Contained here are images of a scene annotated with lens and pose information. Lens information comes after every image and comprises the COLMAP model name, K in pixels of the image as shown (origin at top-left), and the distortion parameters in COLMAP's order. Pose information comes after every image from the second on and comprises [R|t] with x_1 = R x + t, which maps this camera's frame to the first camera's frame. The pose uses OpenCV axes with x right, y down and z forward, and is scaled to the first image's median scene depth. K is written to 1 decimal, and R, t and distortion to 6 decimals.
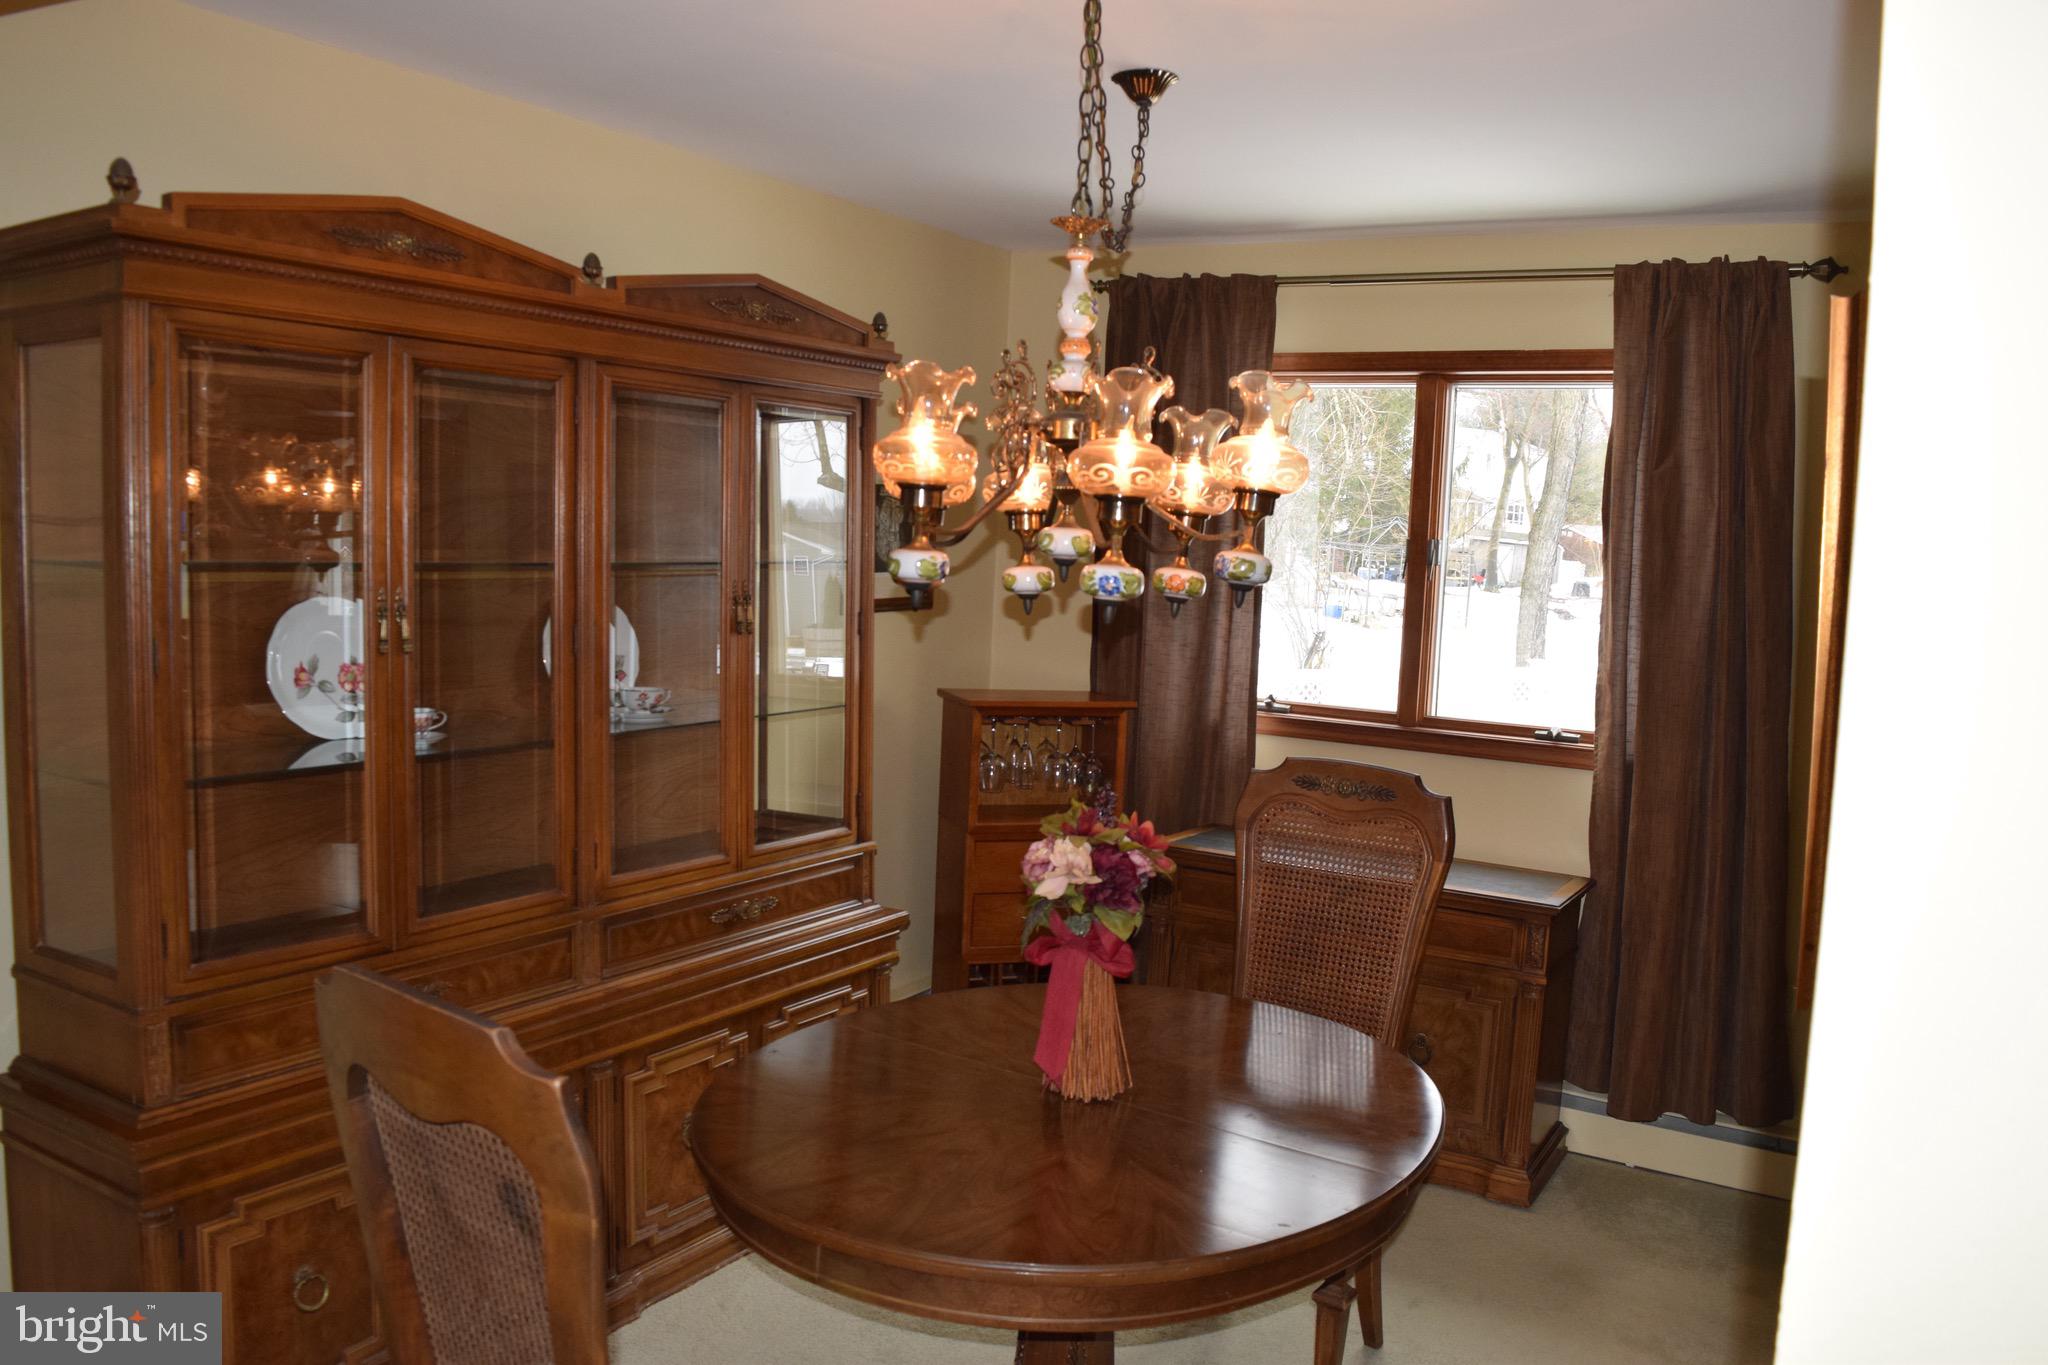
lens RADIAL K [[1615.0, 0, 1014.3], [0, 1615.0, 677.3], [0, 0, 1]] dist [-0.098213, 0.023799]
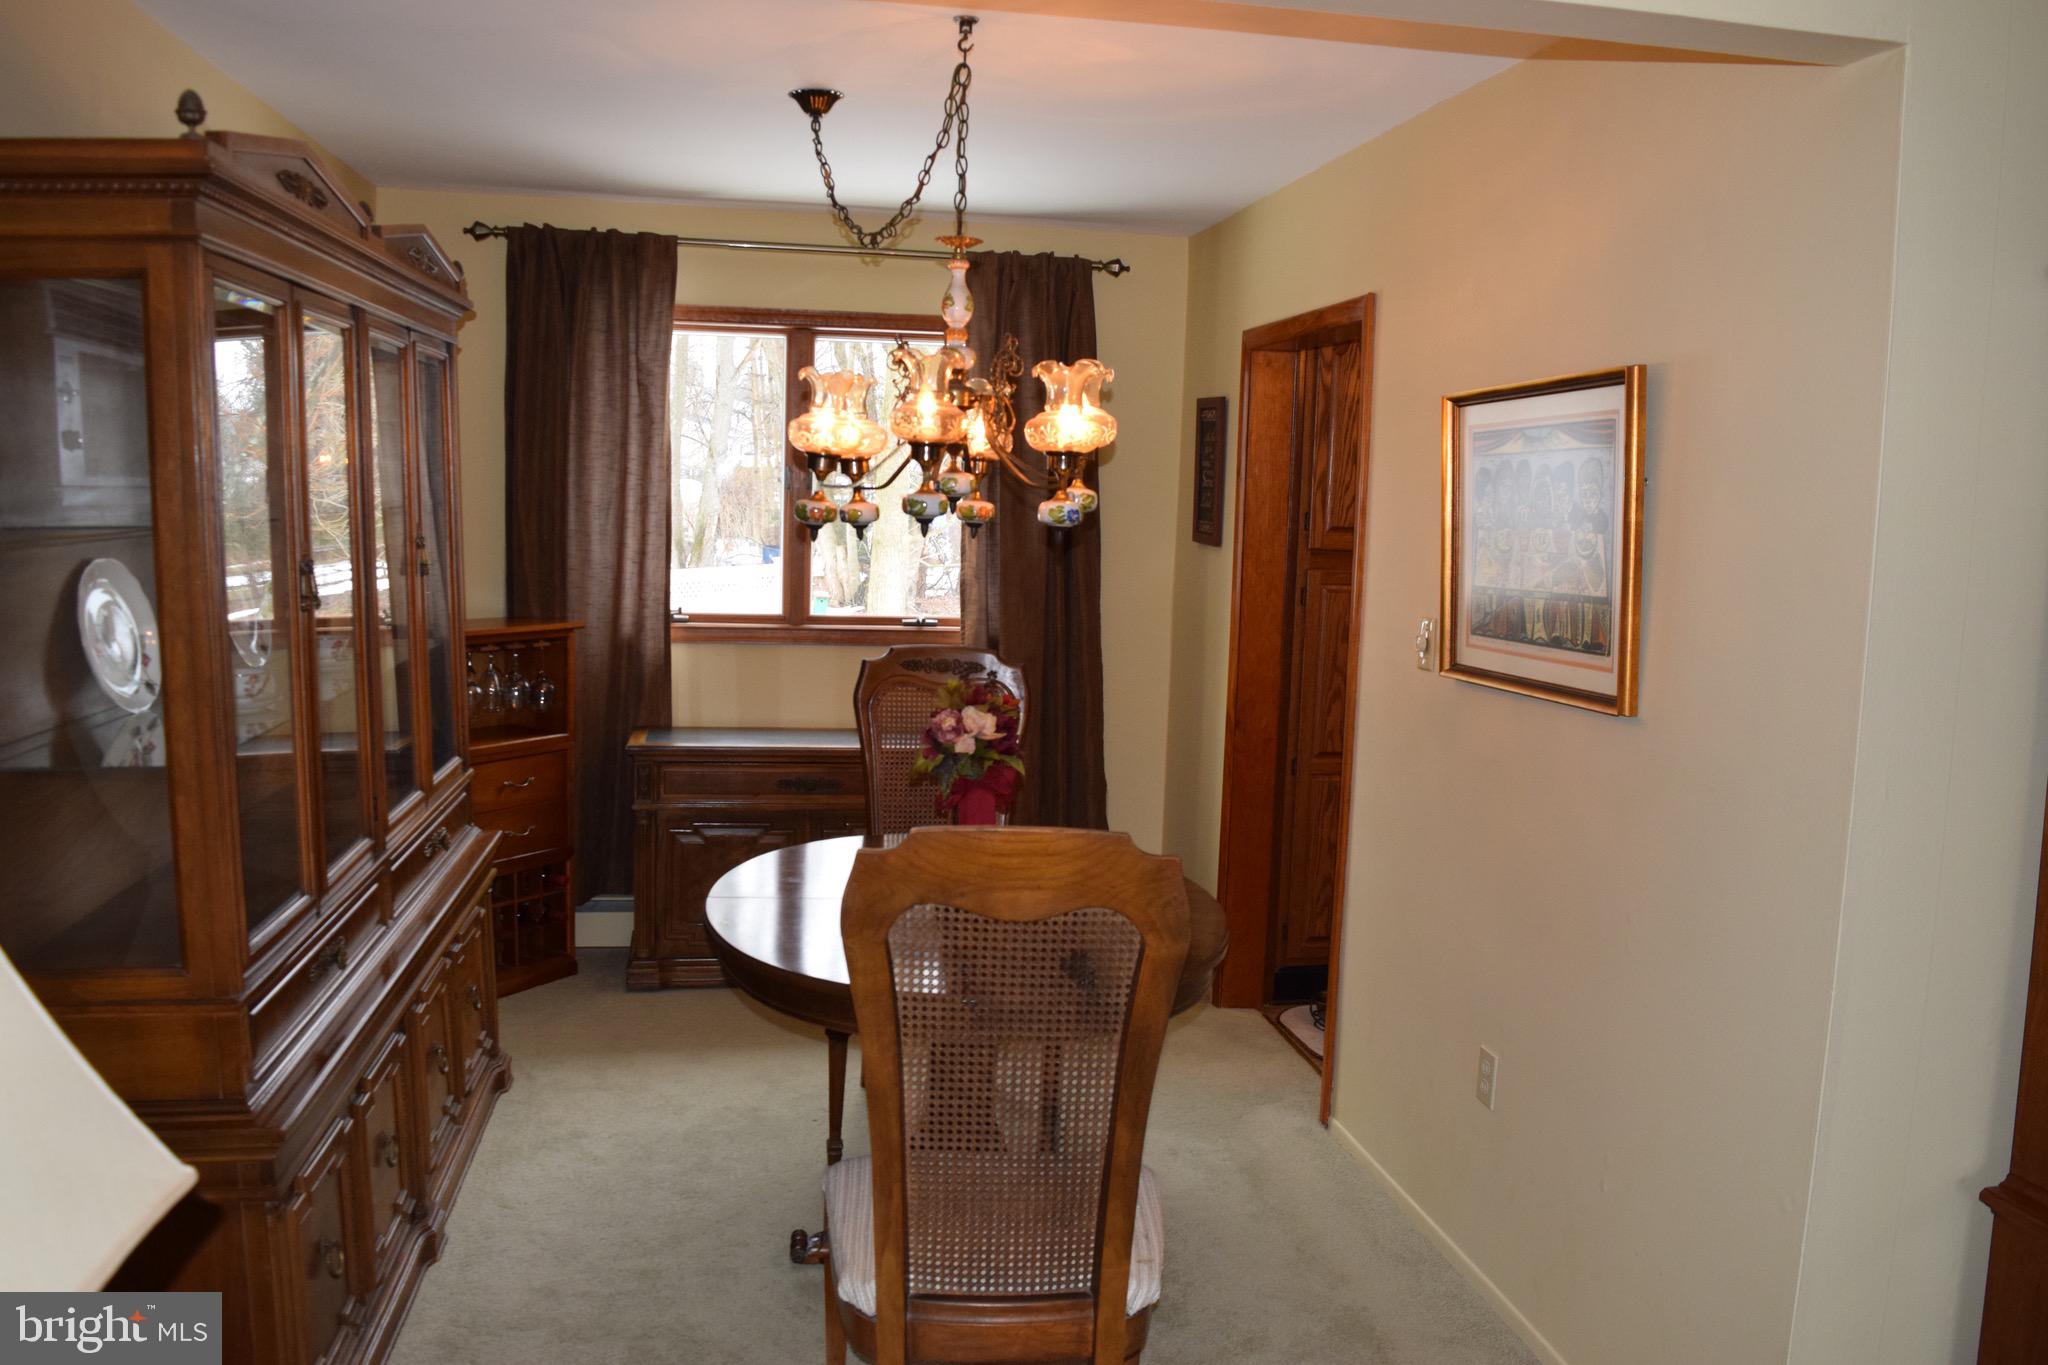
lens RADIAL K [[1615.0, 0, 1014.3], [0, 1615.0, 677.3], [0, 0, 1]] dist [-0.098213, 0.023799]
pose [[0.758603, -0.096675, 0.644341, -0.410208], [0.061443, 0.995138, 0.076970, -0.012955], [-0.648650, -0.018799, 0.760855, -0.017481]]
